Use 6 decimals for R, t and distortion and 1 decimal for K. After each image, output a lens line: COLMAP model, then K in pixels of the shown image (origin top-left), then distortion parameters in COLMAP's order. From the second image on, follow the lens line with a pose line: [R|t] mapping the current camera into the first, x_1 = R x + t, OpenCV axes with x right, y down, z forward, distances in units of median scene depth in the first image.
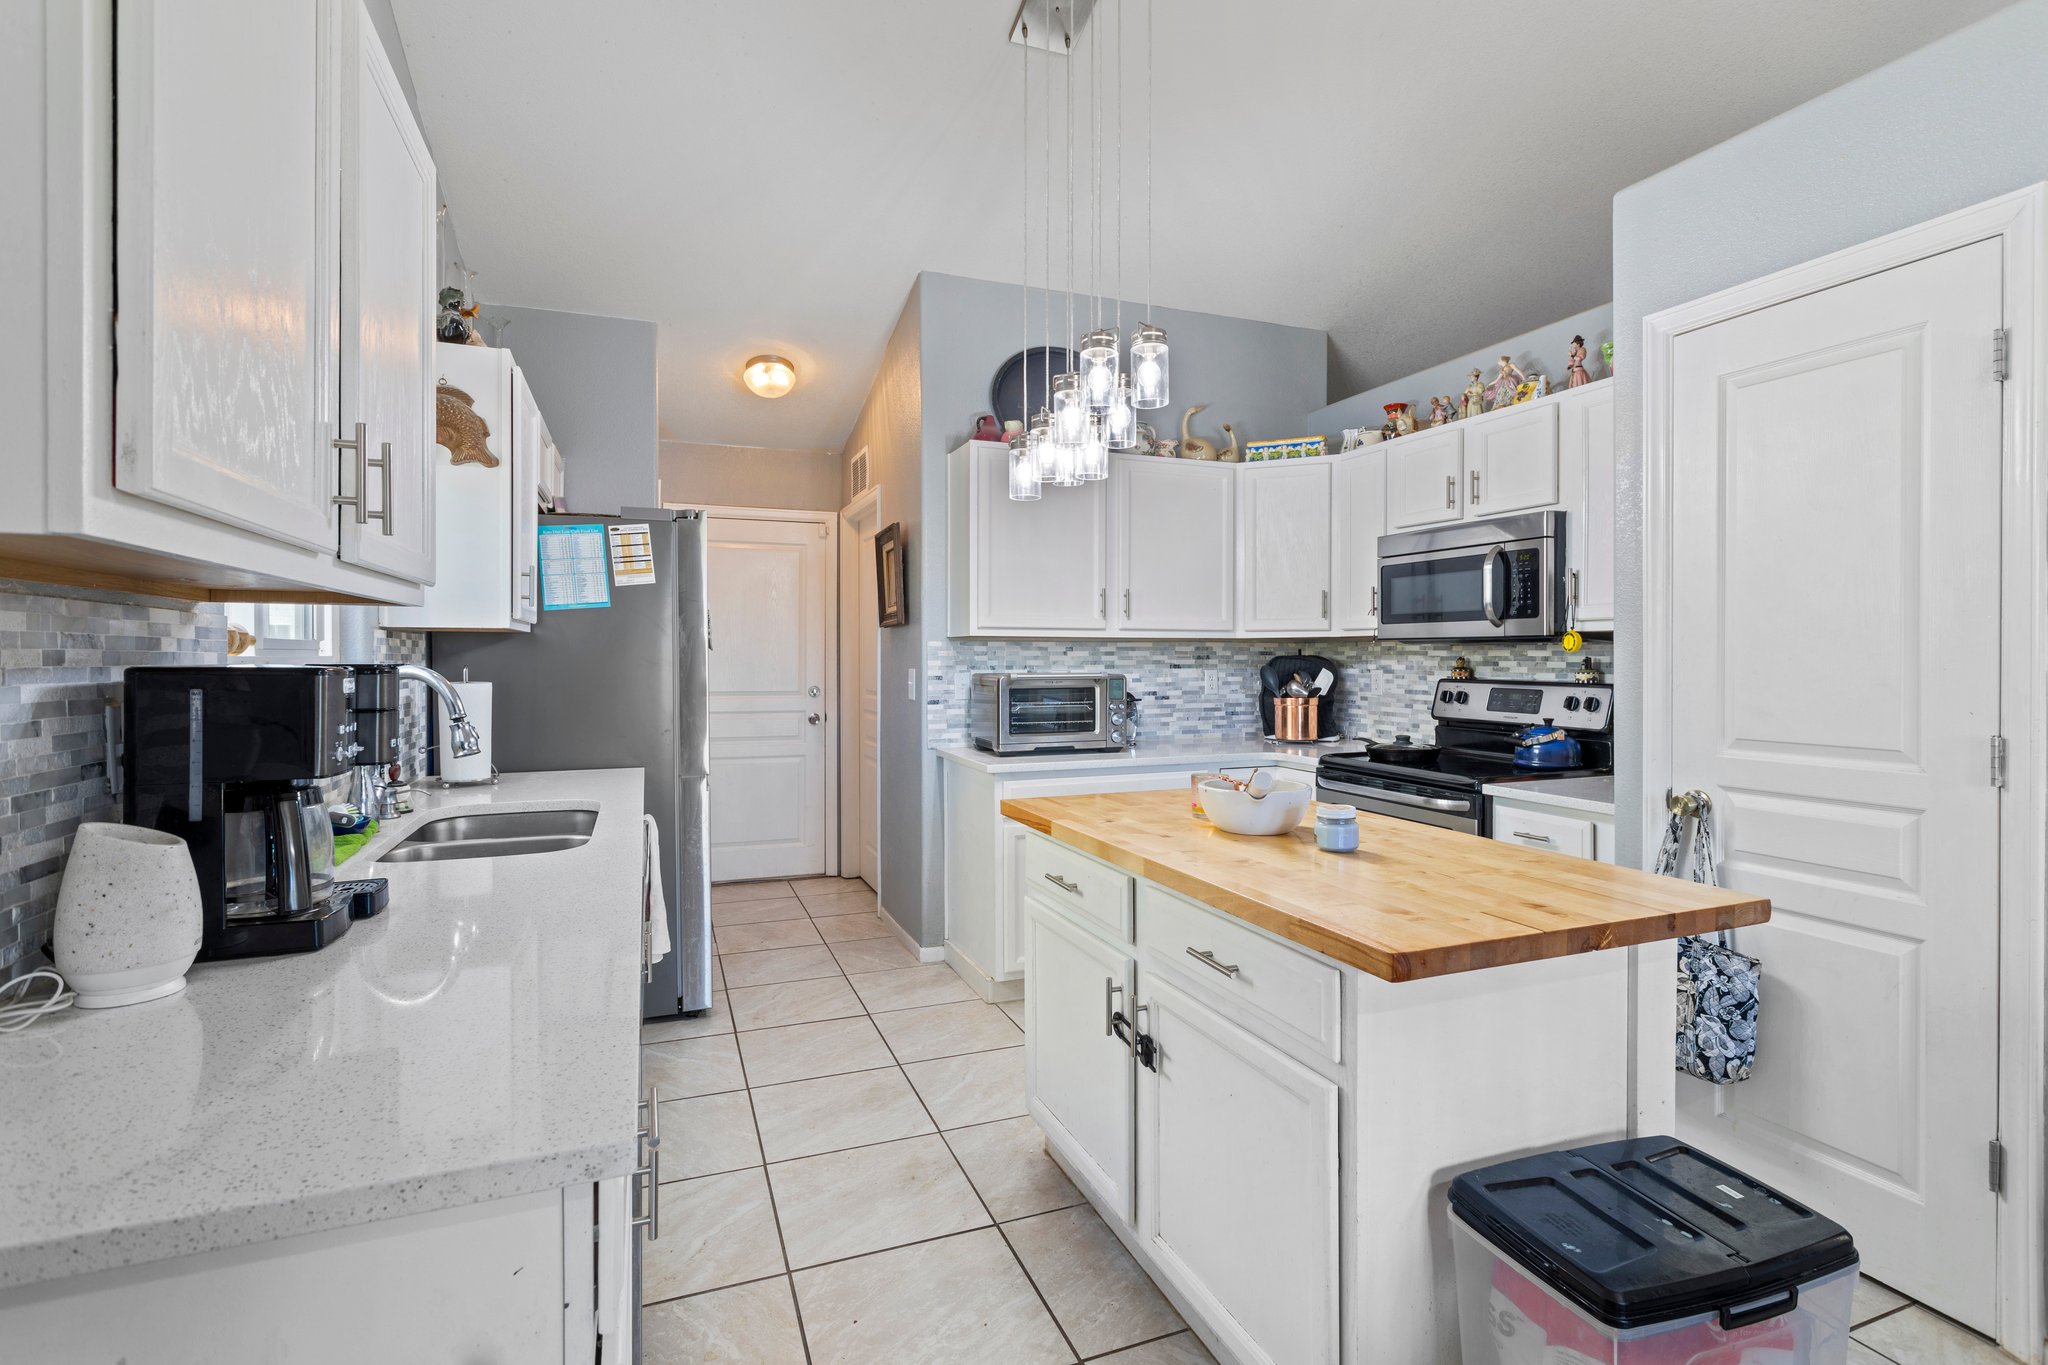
lens RADIAL K [[973.0, 0, 1024.9], [0, 973.0, 666.3], [0, 0, 1]] dist [0.001148, 0.000272]
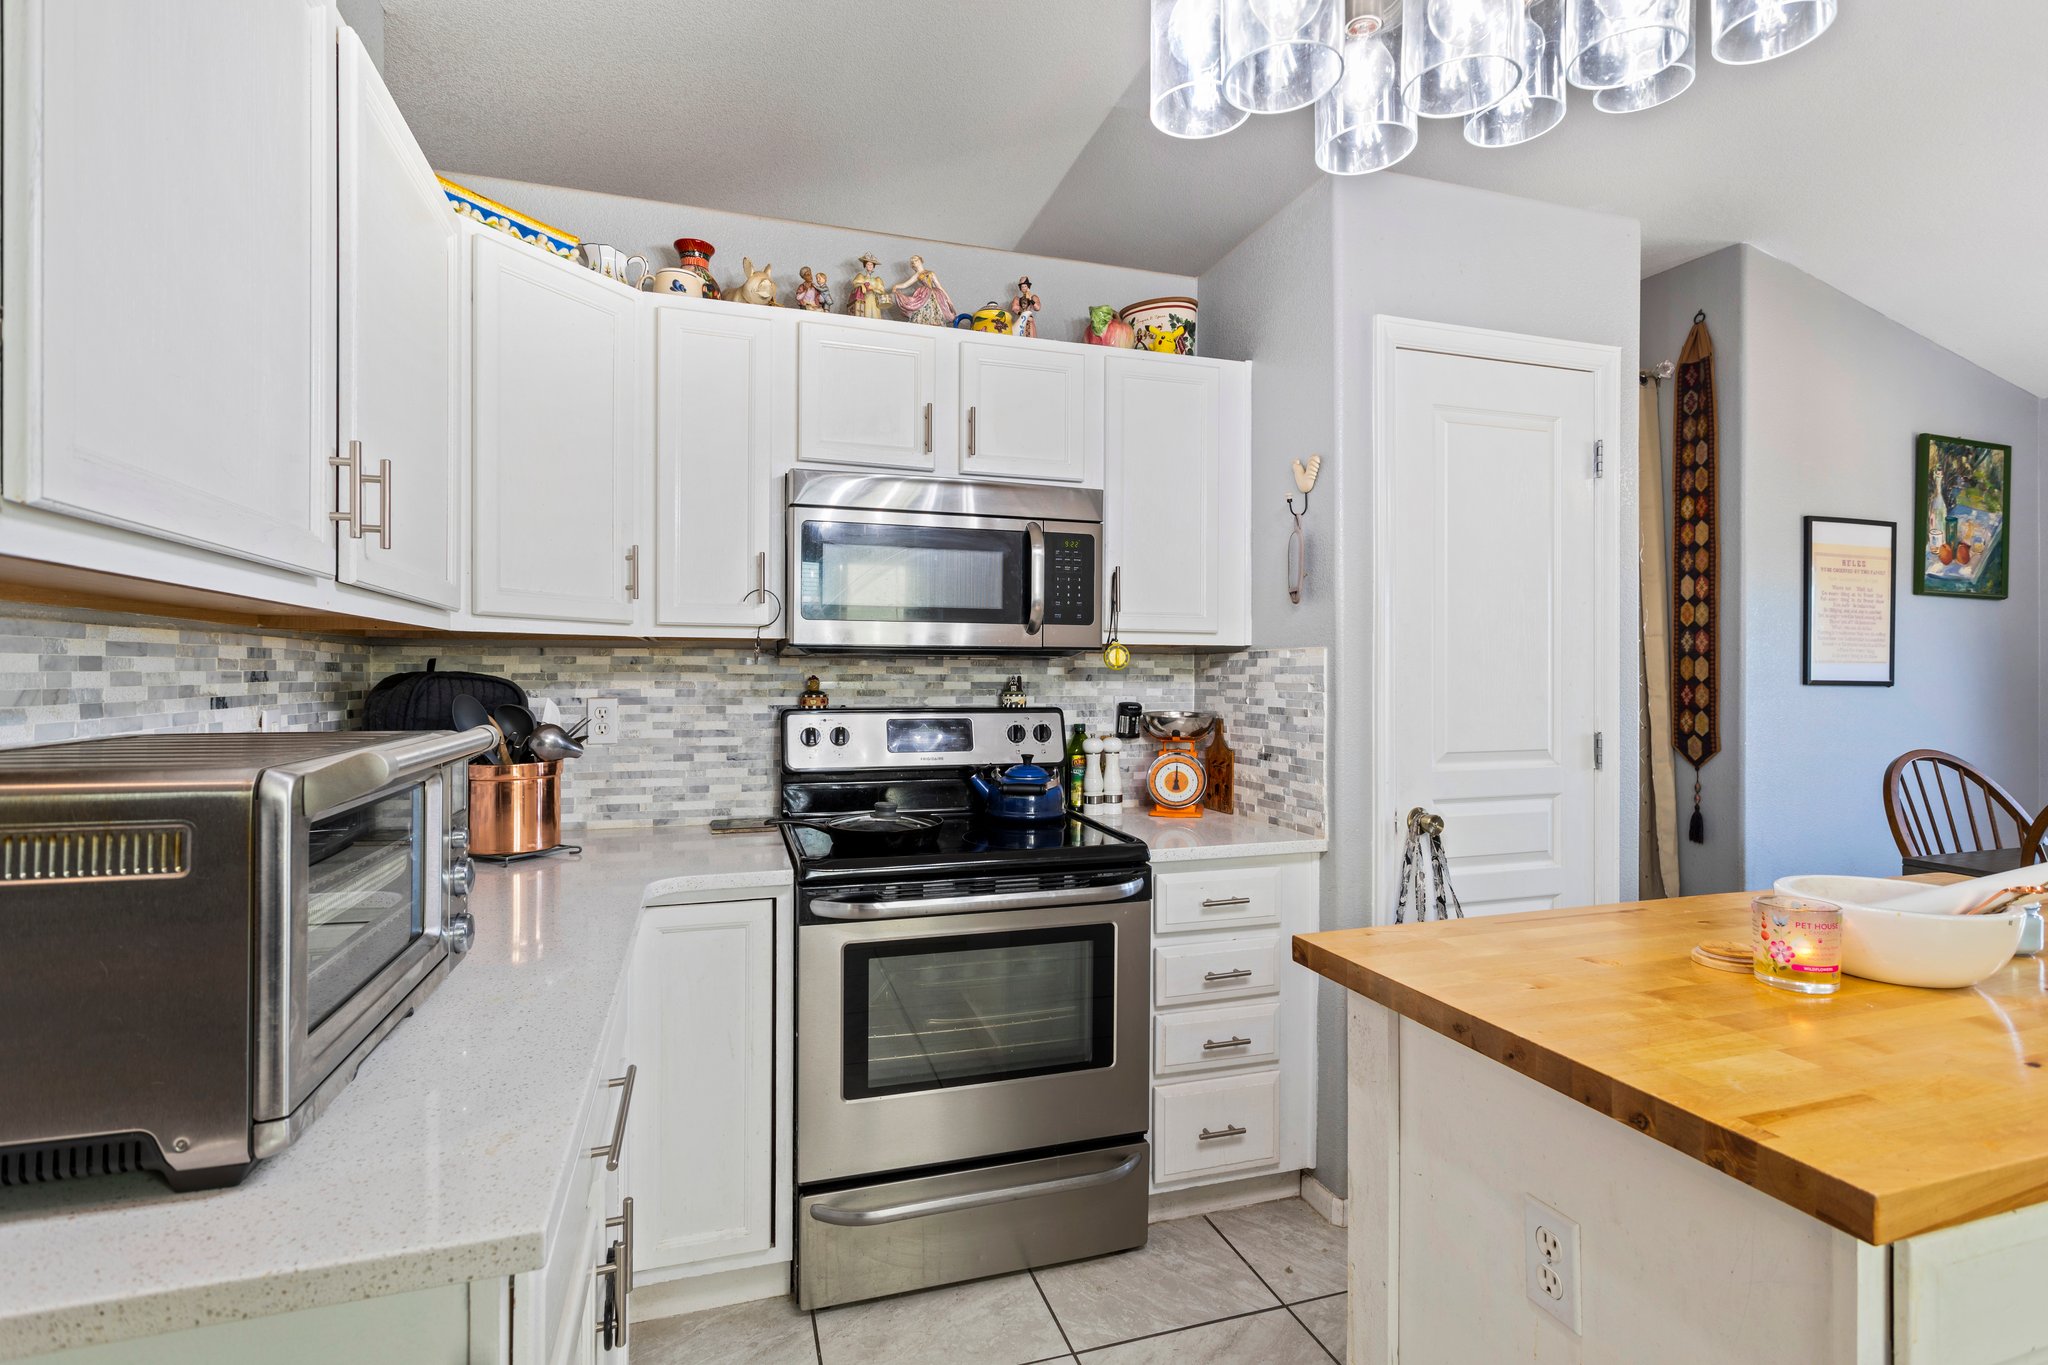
lens RADIAL K [[973.0, 0, 1027.5], [0, 973.0, 675.1], [0, 0, 1]] dist [0.001148, 0.000272]
pose [[0.050552, -0.000683, 0.998721, -0.191193], [0.009032, 0.999959, 0.000227, -0.008014], [-0.998681, 0.009009, 0.050557, 0.770762]]
